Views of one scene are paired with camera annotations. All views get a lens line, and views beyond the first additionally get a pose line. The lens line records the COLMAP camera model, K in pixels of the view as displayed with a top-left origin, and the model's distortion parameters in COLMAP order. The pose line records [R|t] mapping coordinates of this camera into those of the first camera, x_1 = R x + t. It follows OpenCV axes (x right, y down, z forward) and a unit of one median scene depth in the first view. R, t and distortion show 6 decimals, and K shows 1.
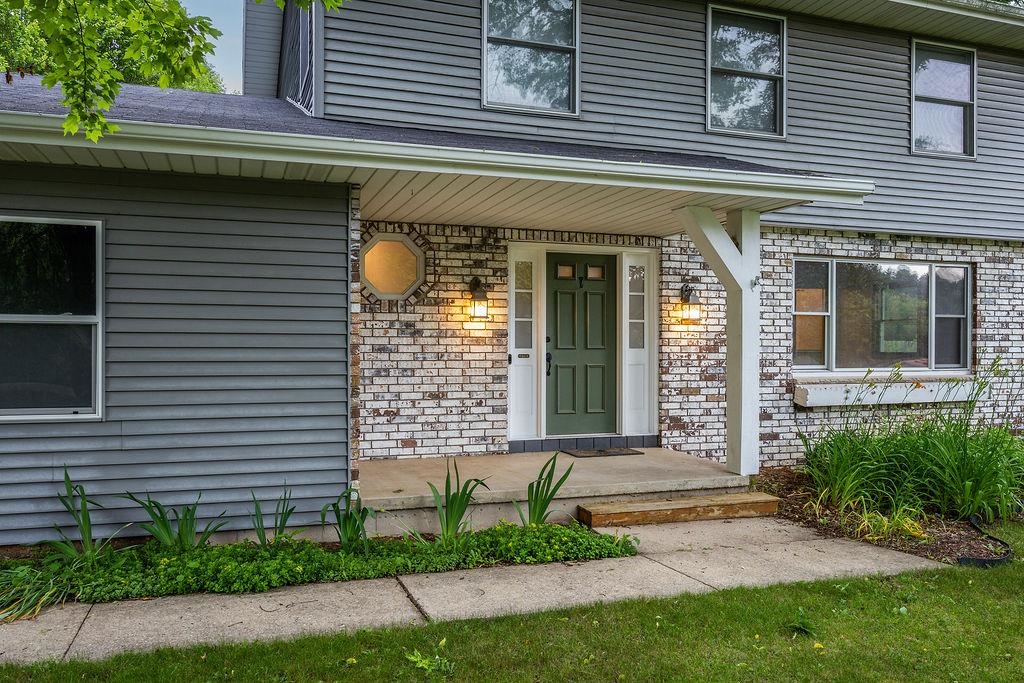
lens RADIAL K [[752.2, 0, 512.1], [0, 752.2, 329.2], [0, 0, 1]] dist [0.000031, 0.001901]
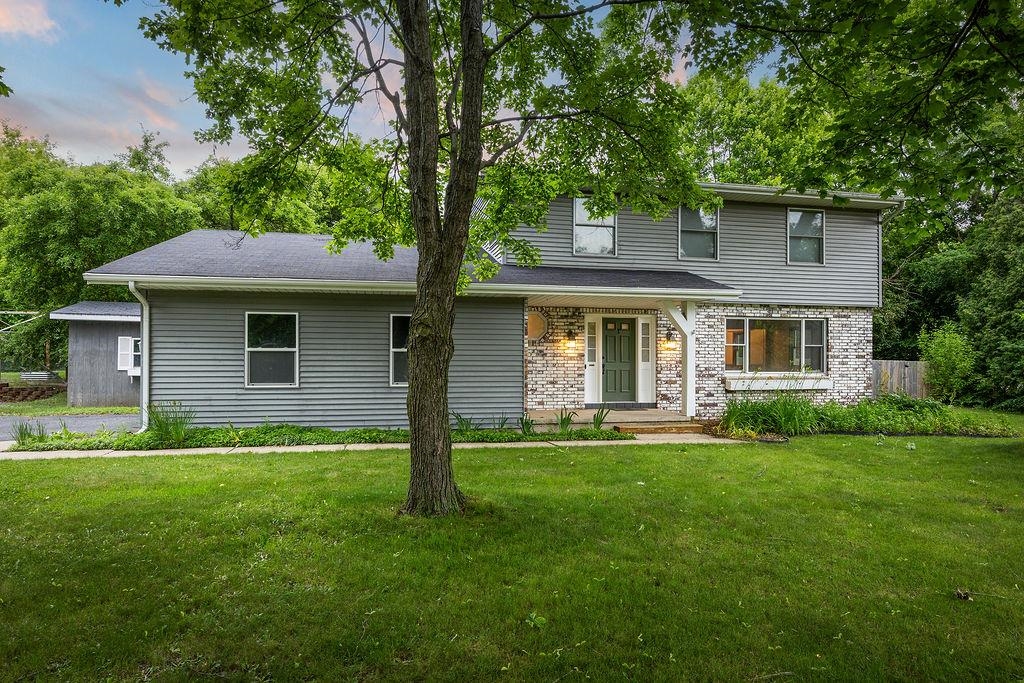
lens RADIAL K [[573.4, 0, 512.0], [0, 573.4, 341.5], [0, 0, 1]] dist [0.001160, -0.000399]
pose [[0.992487, -0.002747, -0.122318, -0.010333], [0.001087, 0.999906, -0.013633, -0.010432], [0.122344, 0.013398, 0.992397, -0.659102]]
